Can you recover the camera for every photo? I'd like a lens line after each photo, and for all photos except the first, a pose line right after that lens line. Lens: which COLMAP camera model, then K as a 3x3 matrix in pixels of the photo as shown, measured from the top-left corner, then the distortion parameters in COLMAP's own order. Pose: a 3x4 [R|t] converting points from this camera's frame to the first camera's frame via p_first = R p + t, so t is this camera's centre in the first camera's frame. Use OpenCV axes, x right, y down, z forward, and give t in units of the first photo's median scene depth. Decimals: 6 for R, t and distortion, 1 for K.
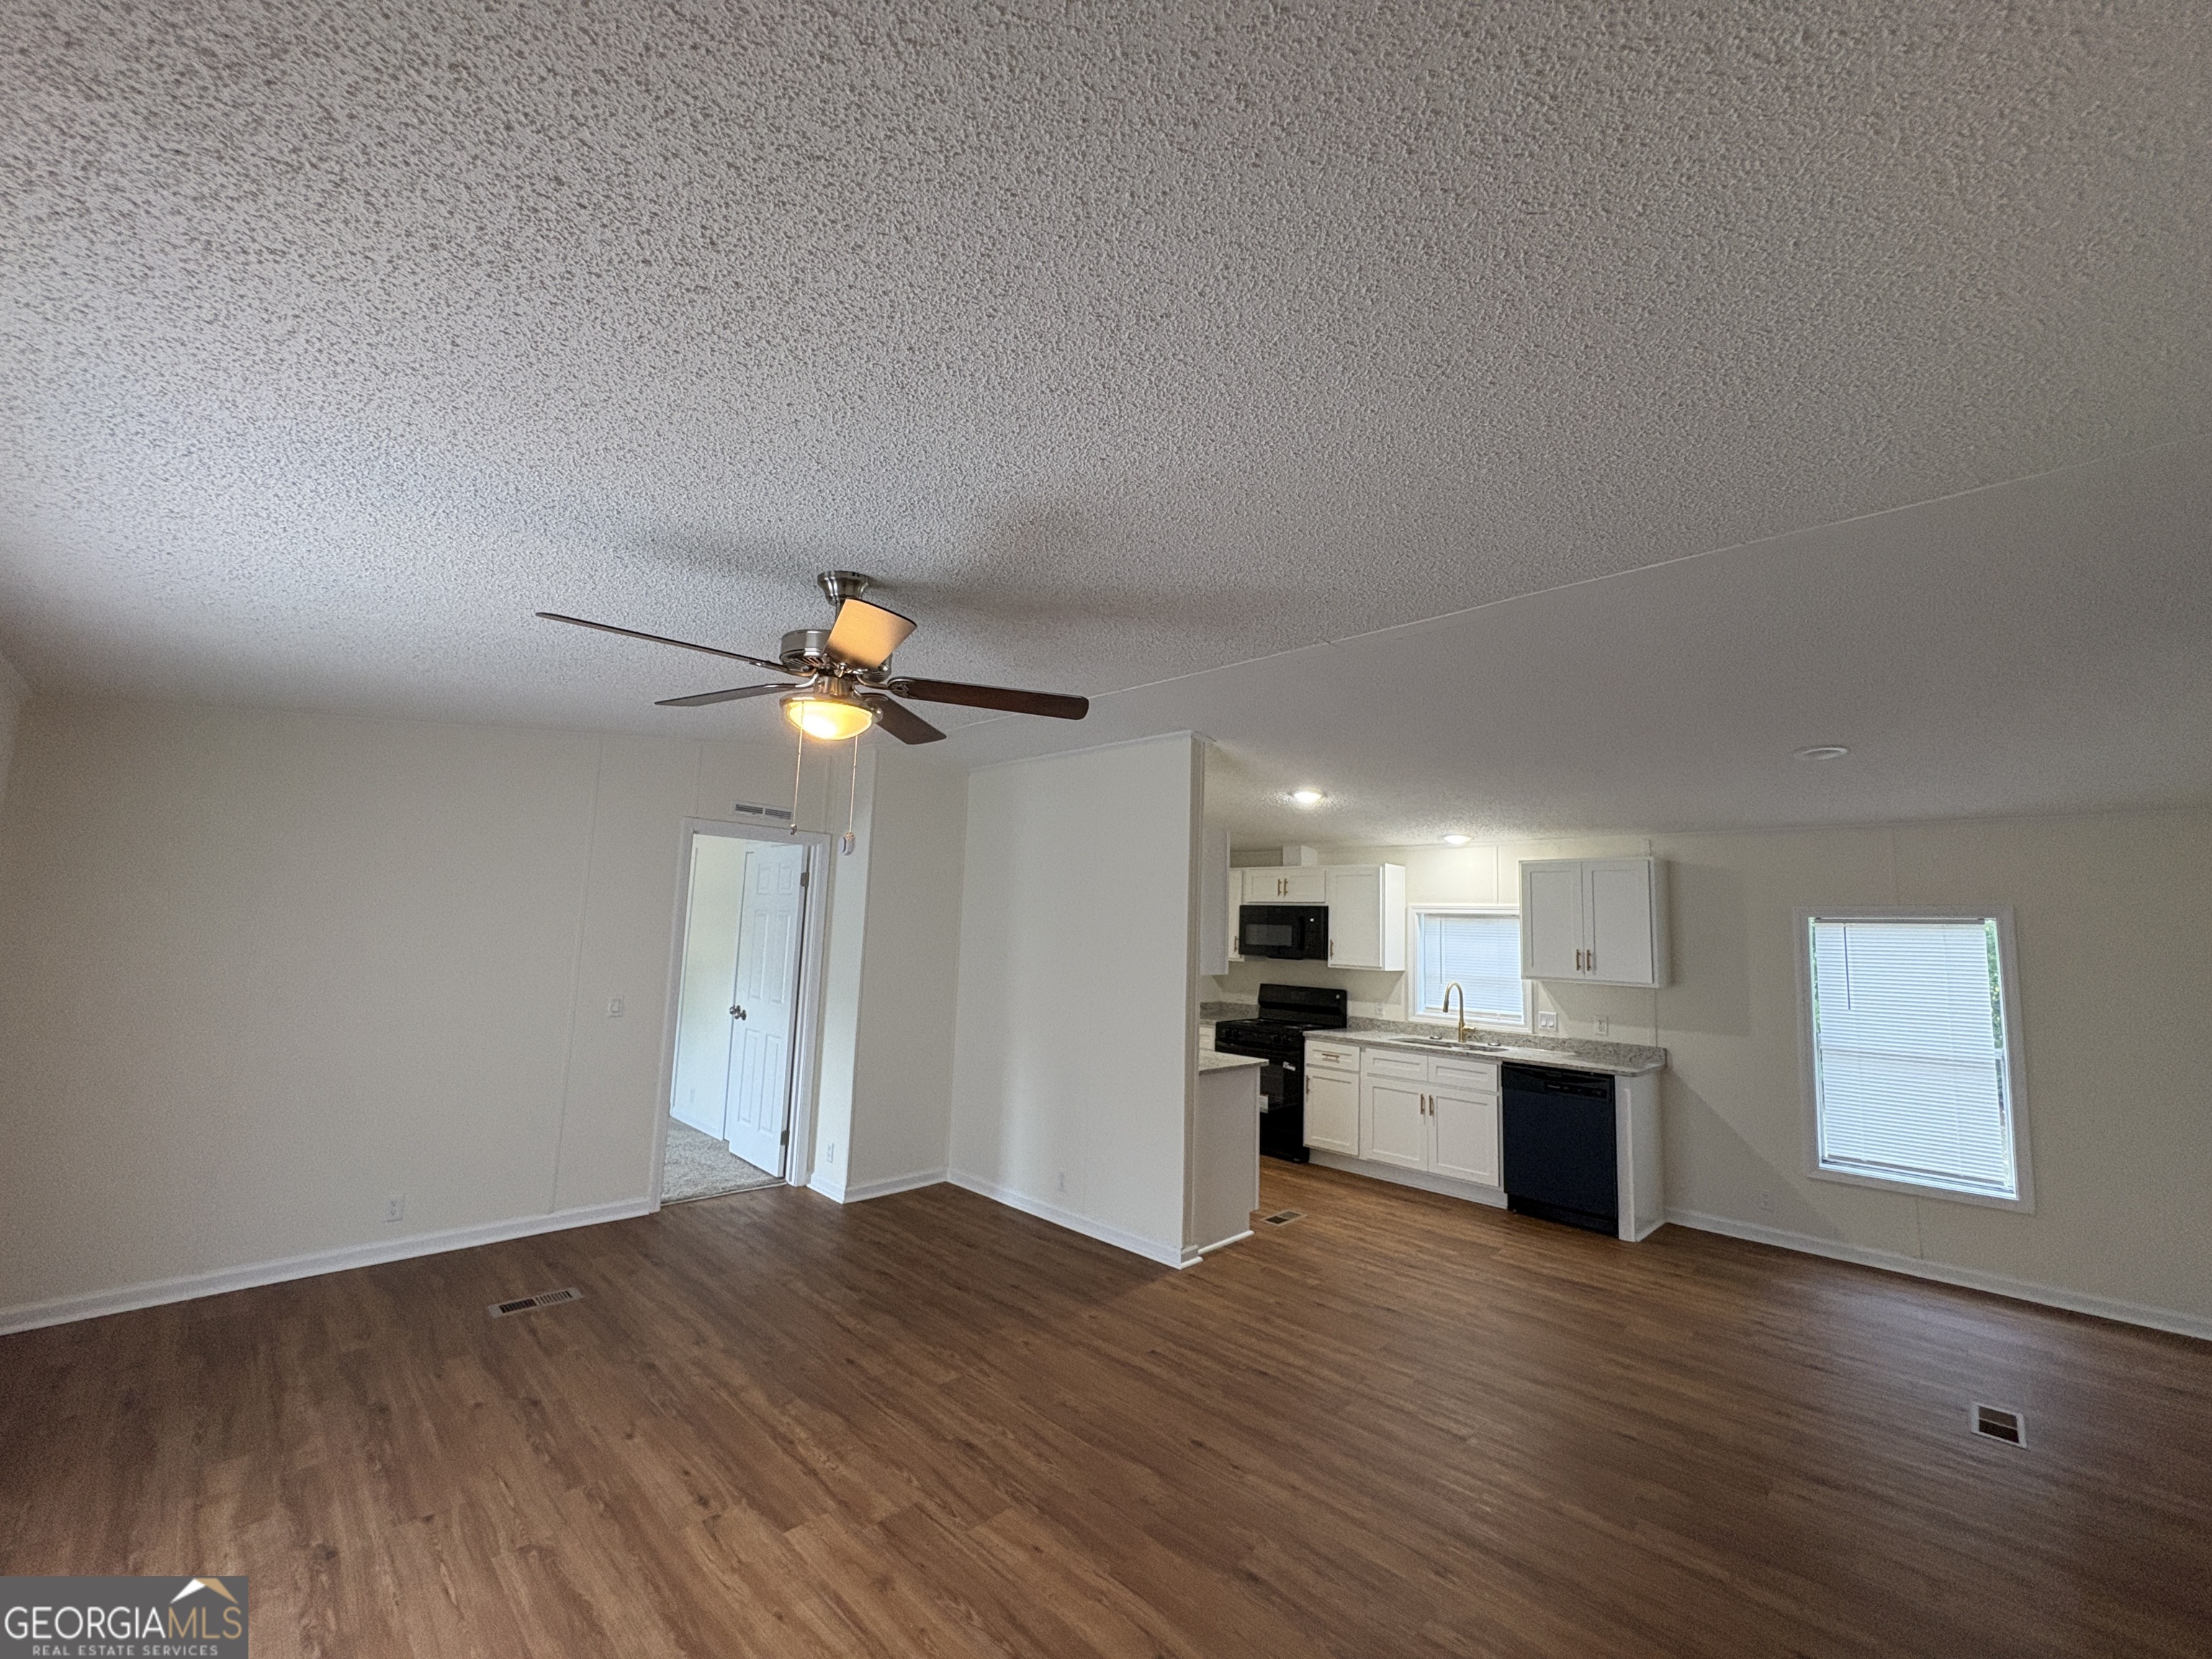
lens RADIAL K [[880.7, 0, 1102.8], [0, 880.7, 830.9], [0, 0, 1]] dist [0.001276, -0.000015]
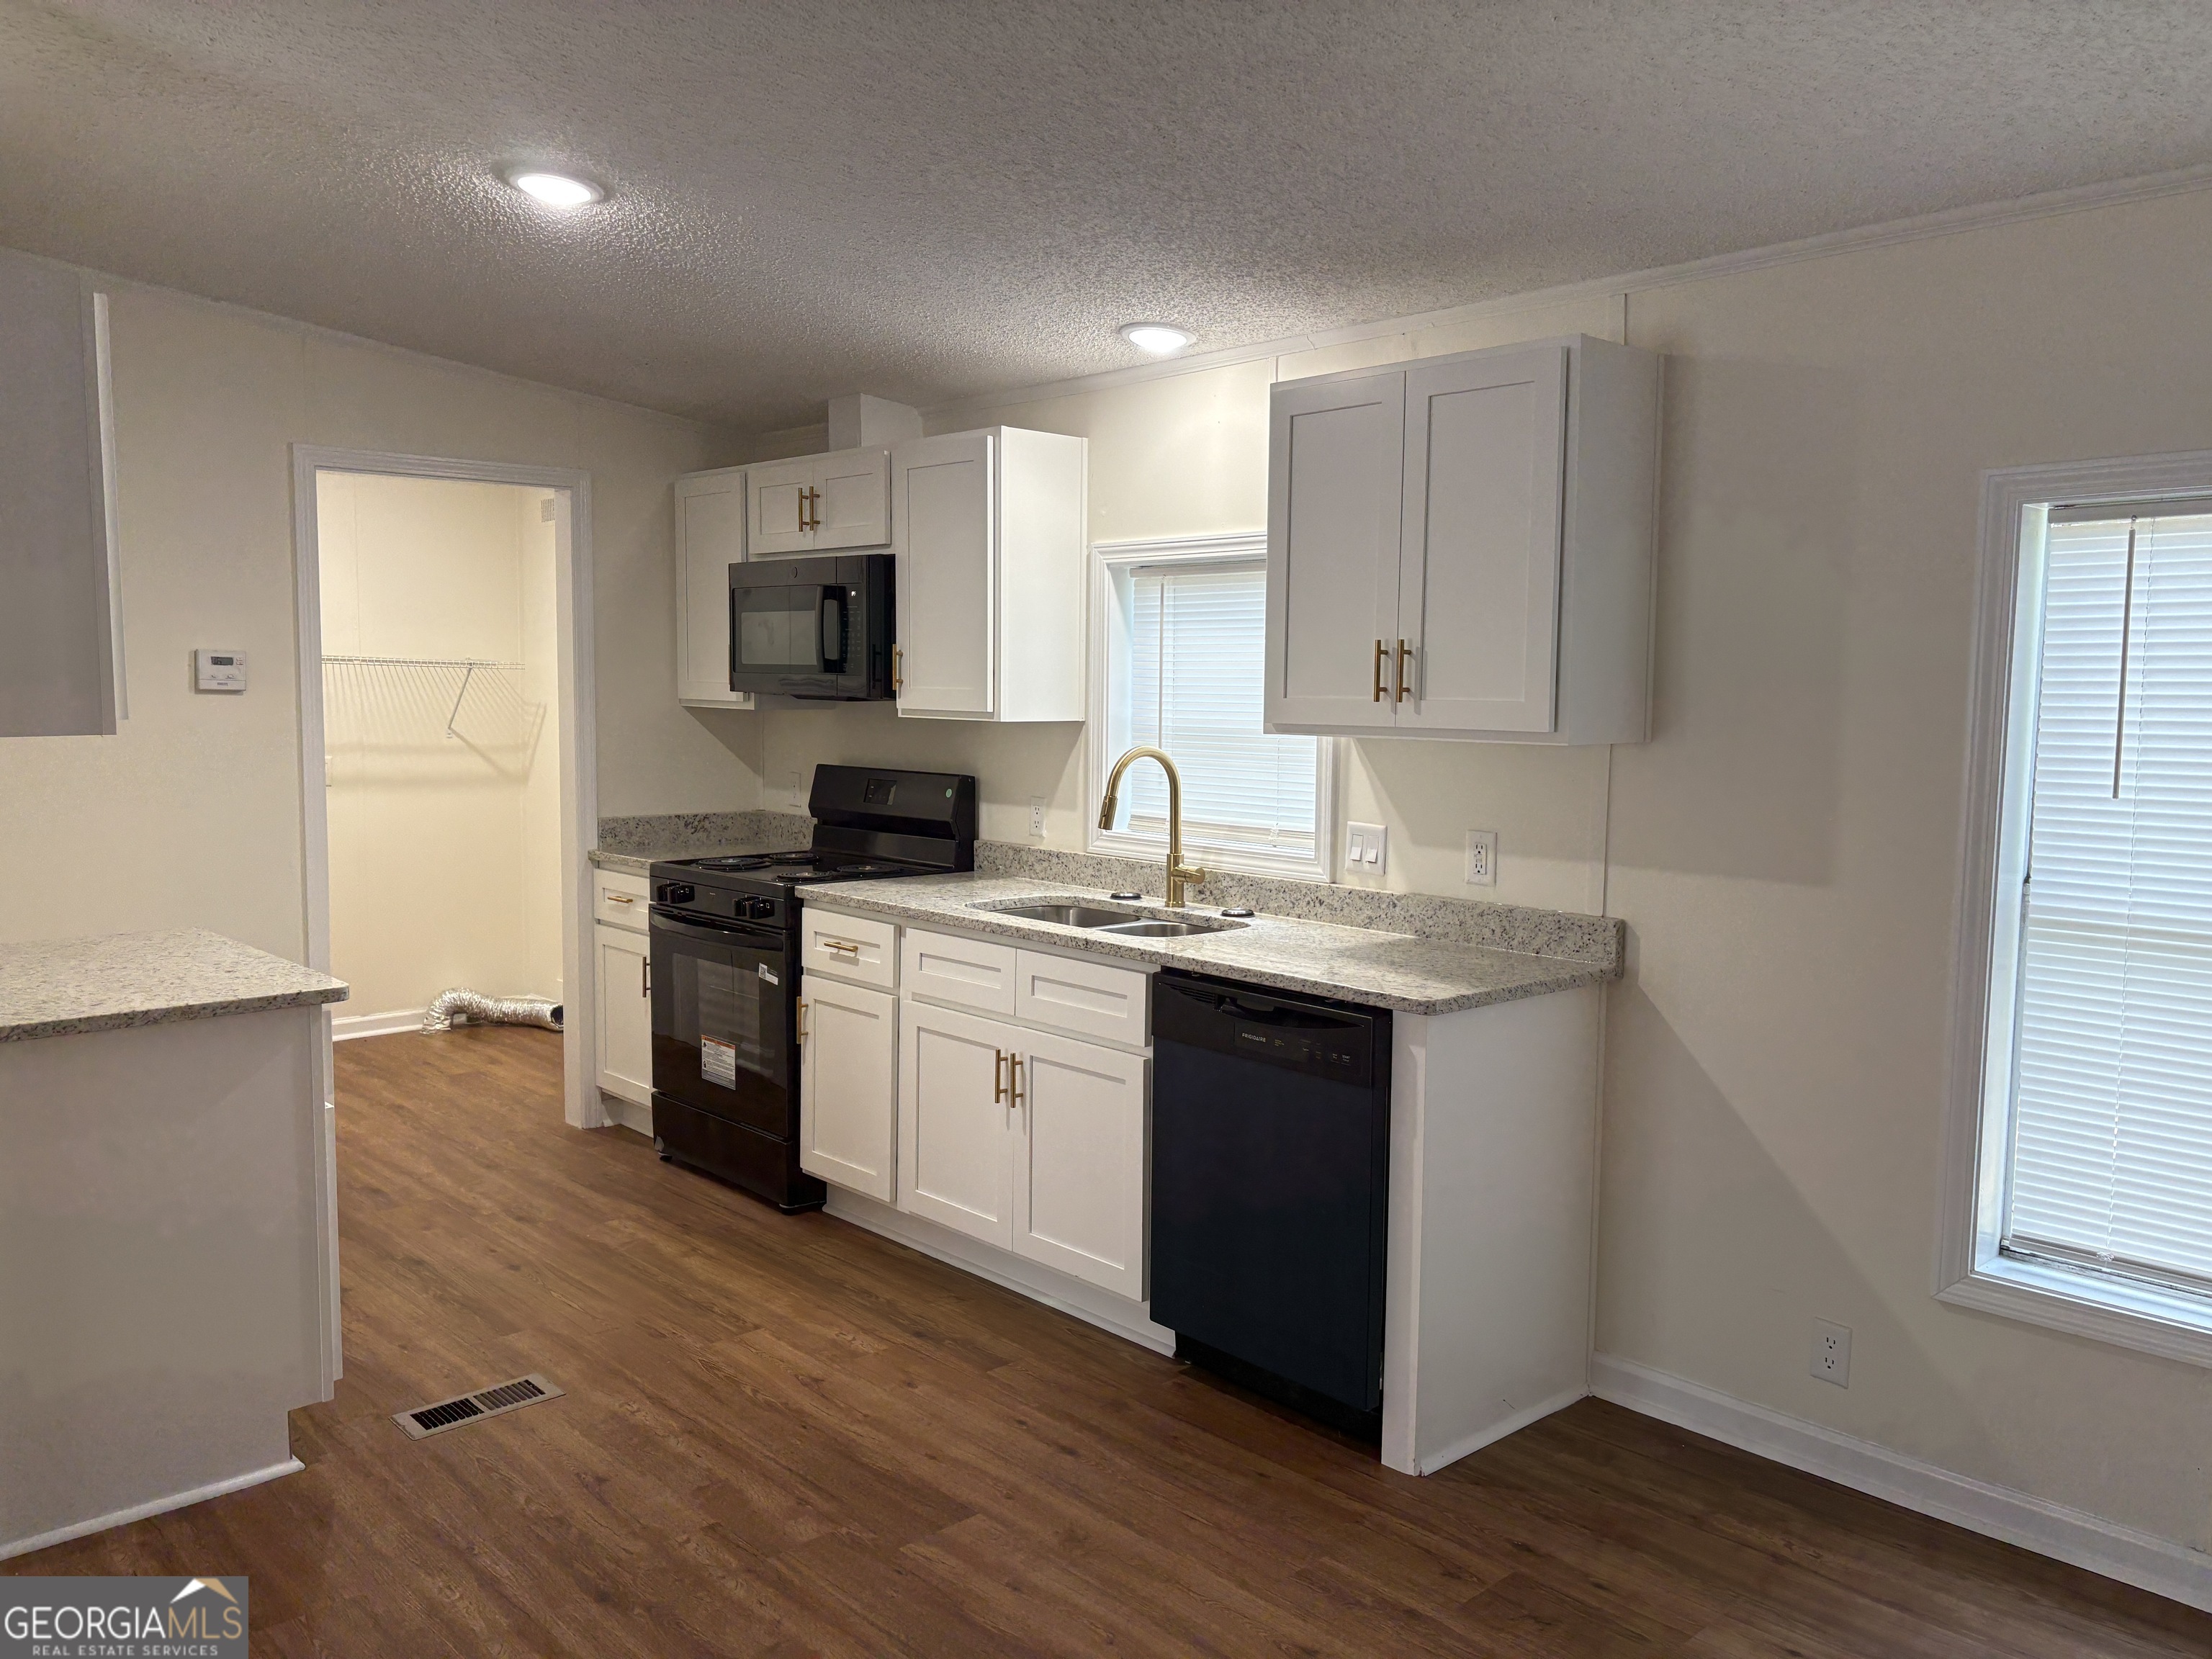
lens RADIAL K [[1675.3, 0, 1109.0], [0, 1675.3, 818.1], [0, 0, 1]] dist [0.063572, -0.074078]
pose [[0.999228, -0.021087, -0.033141, 0.490845], [0.027146, 0.980509, 0.194592, 0.079570], [0.028392, -0.195341, 0.980324, 0.383329]]
